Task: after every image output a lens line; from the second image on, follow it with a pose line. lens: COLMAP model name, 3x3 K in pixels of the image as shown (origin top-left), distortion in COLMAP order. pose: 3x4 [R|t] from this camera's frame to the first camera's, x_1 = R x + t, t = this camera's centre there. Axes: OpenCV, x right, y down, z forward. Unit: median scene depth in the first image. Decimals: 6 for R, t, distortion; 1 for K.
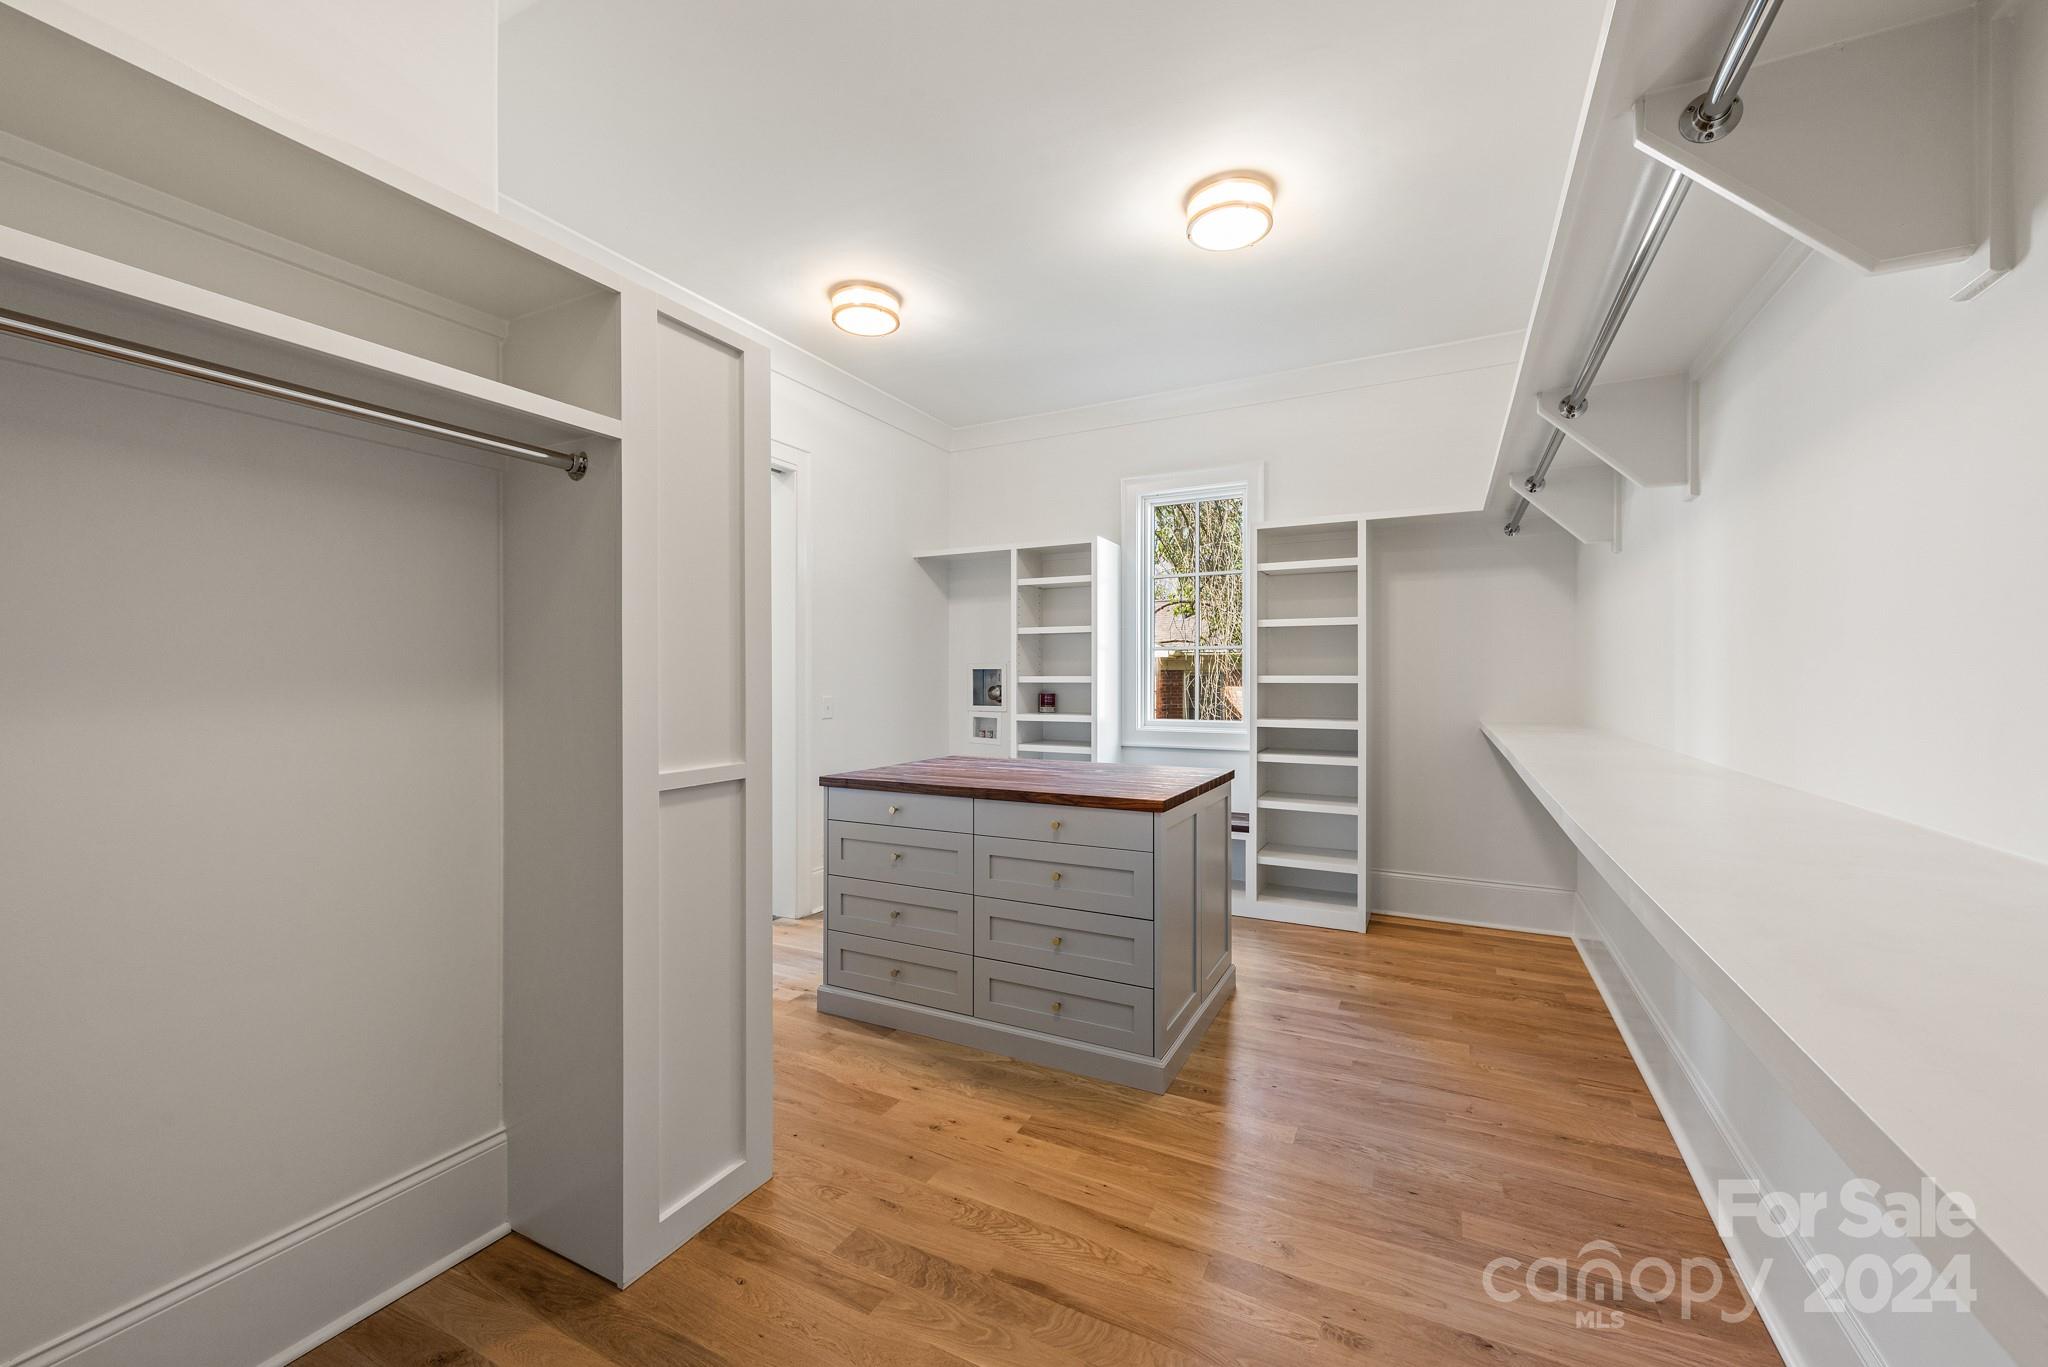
lens RADIAL K [[802.6, 0, 1033.4], [0, 802.6, 676.8], [0, 0, 1]] dist [0.011089, -0.002249]
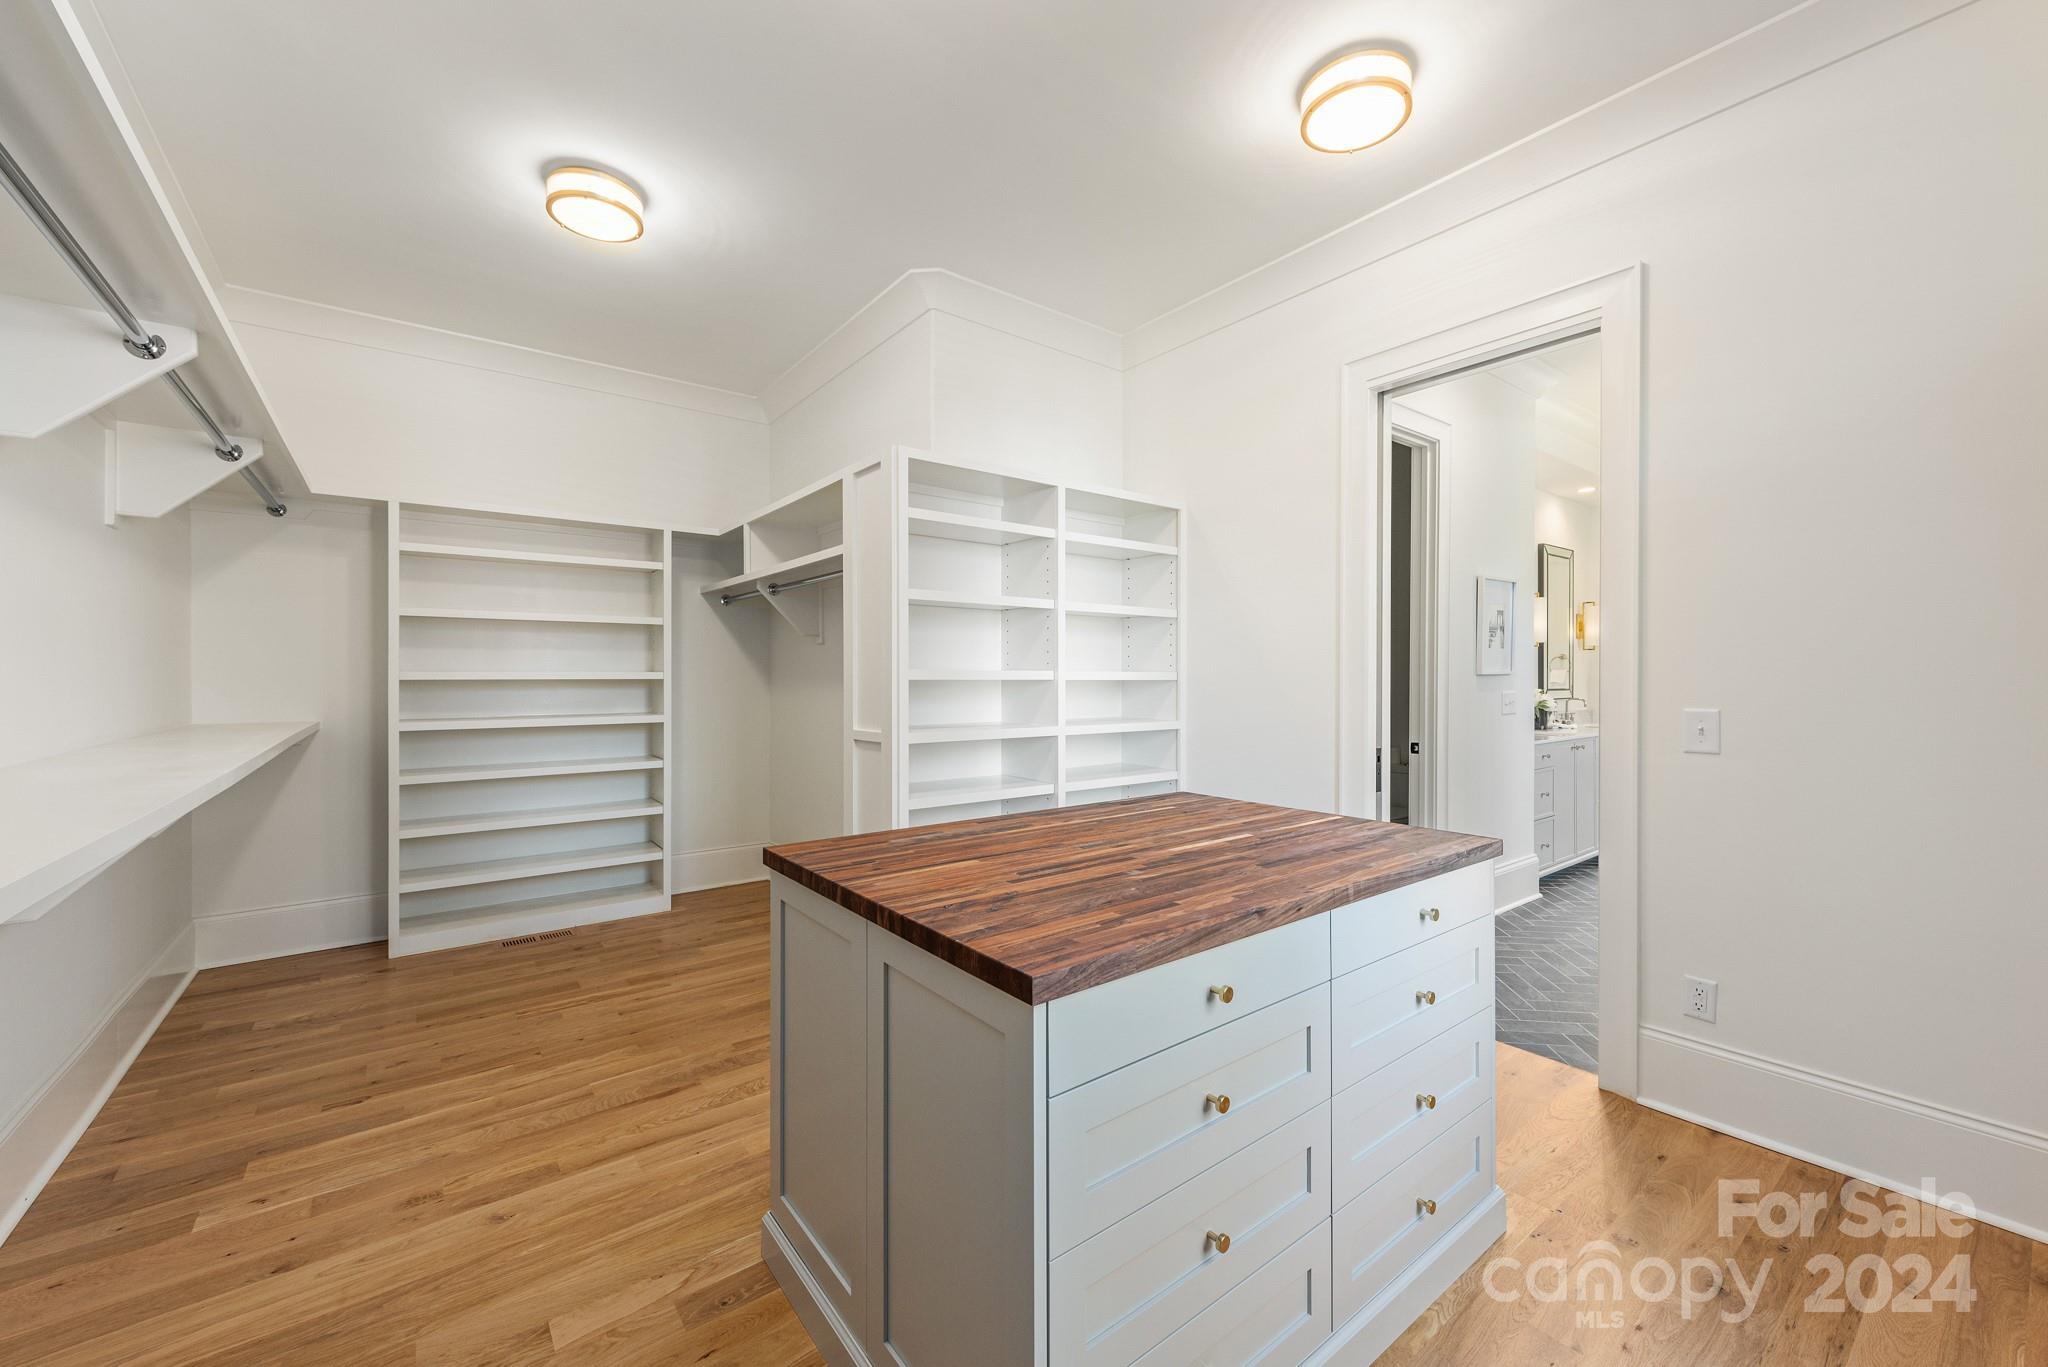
lens RADIAL K [[802.6, 0, 1032.7], [0, 802.6, 673.7], [0, 0, 1]] dist [0.011089, -0.002249]
pose [[-0.426089, -0.001314, -0.904680, 0.954063], [-0.003122, 0.999995, 0.000018, -0.003384], [0.904676, 0.002832, -0.426091, 2.042446]]
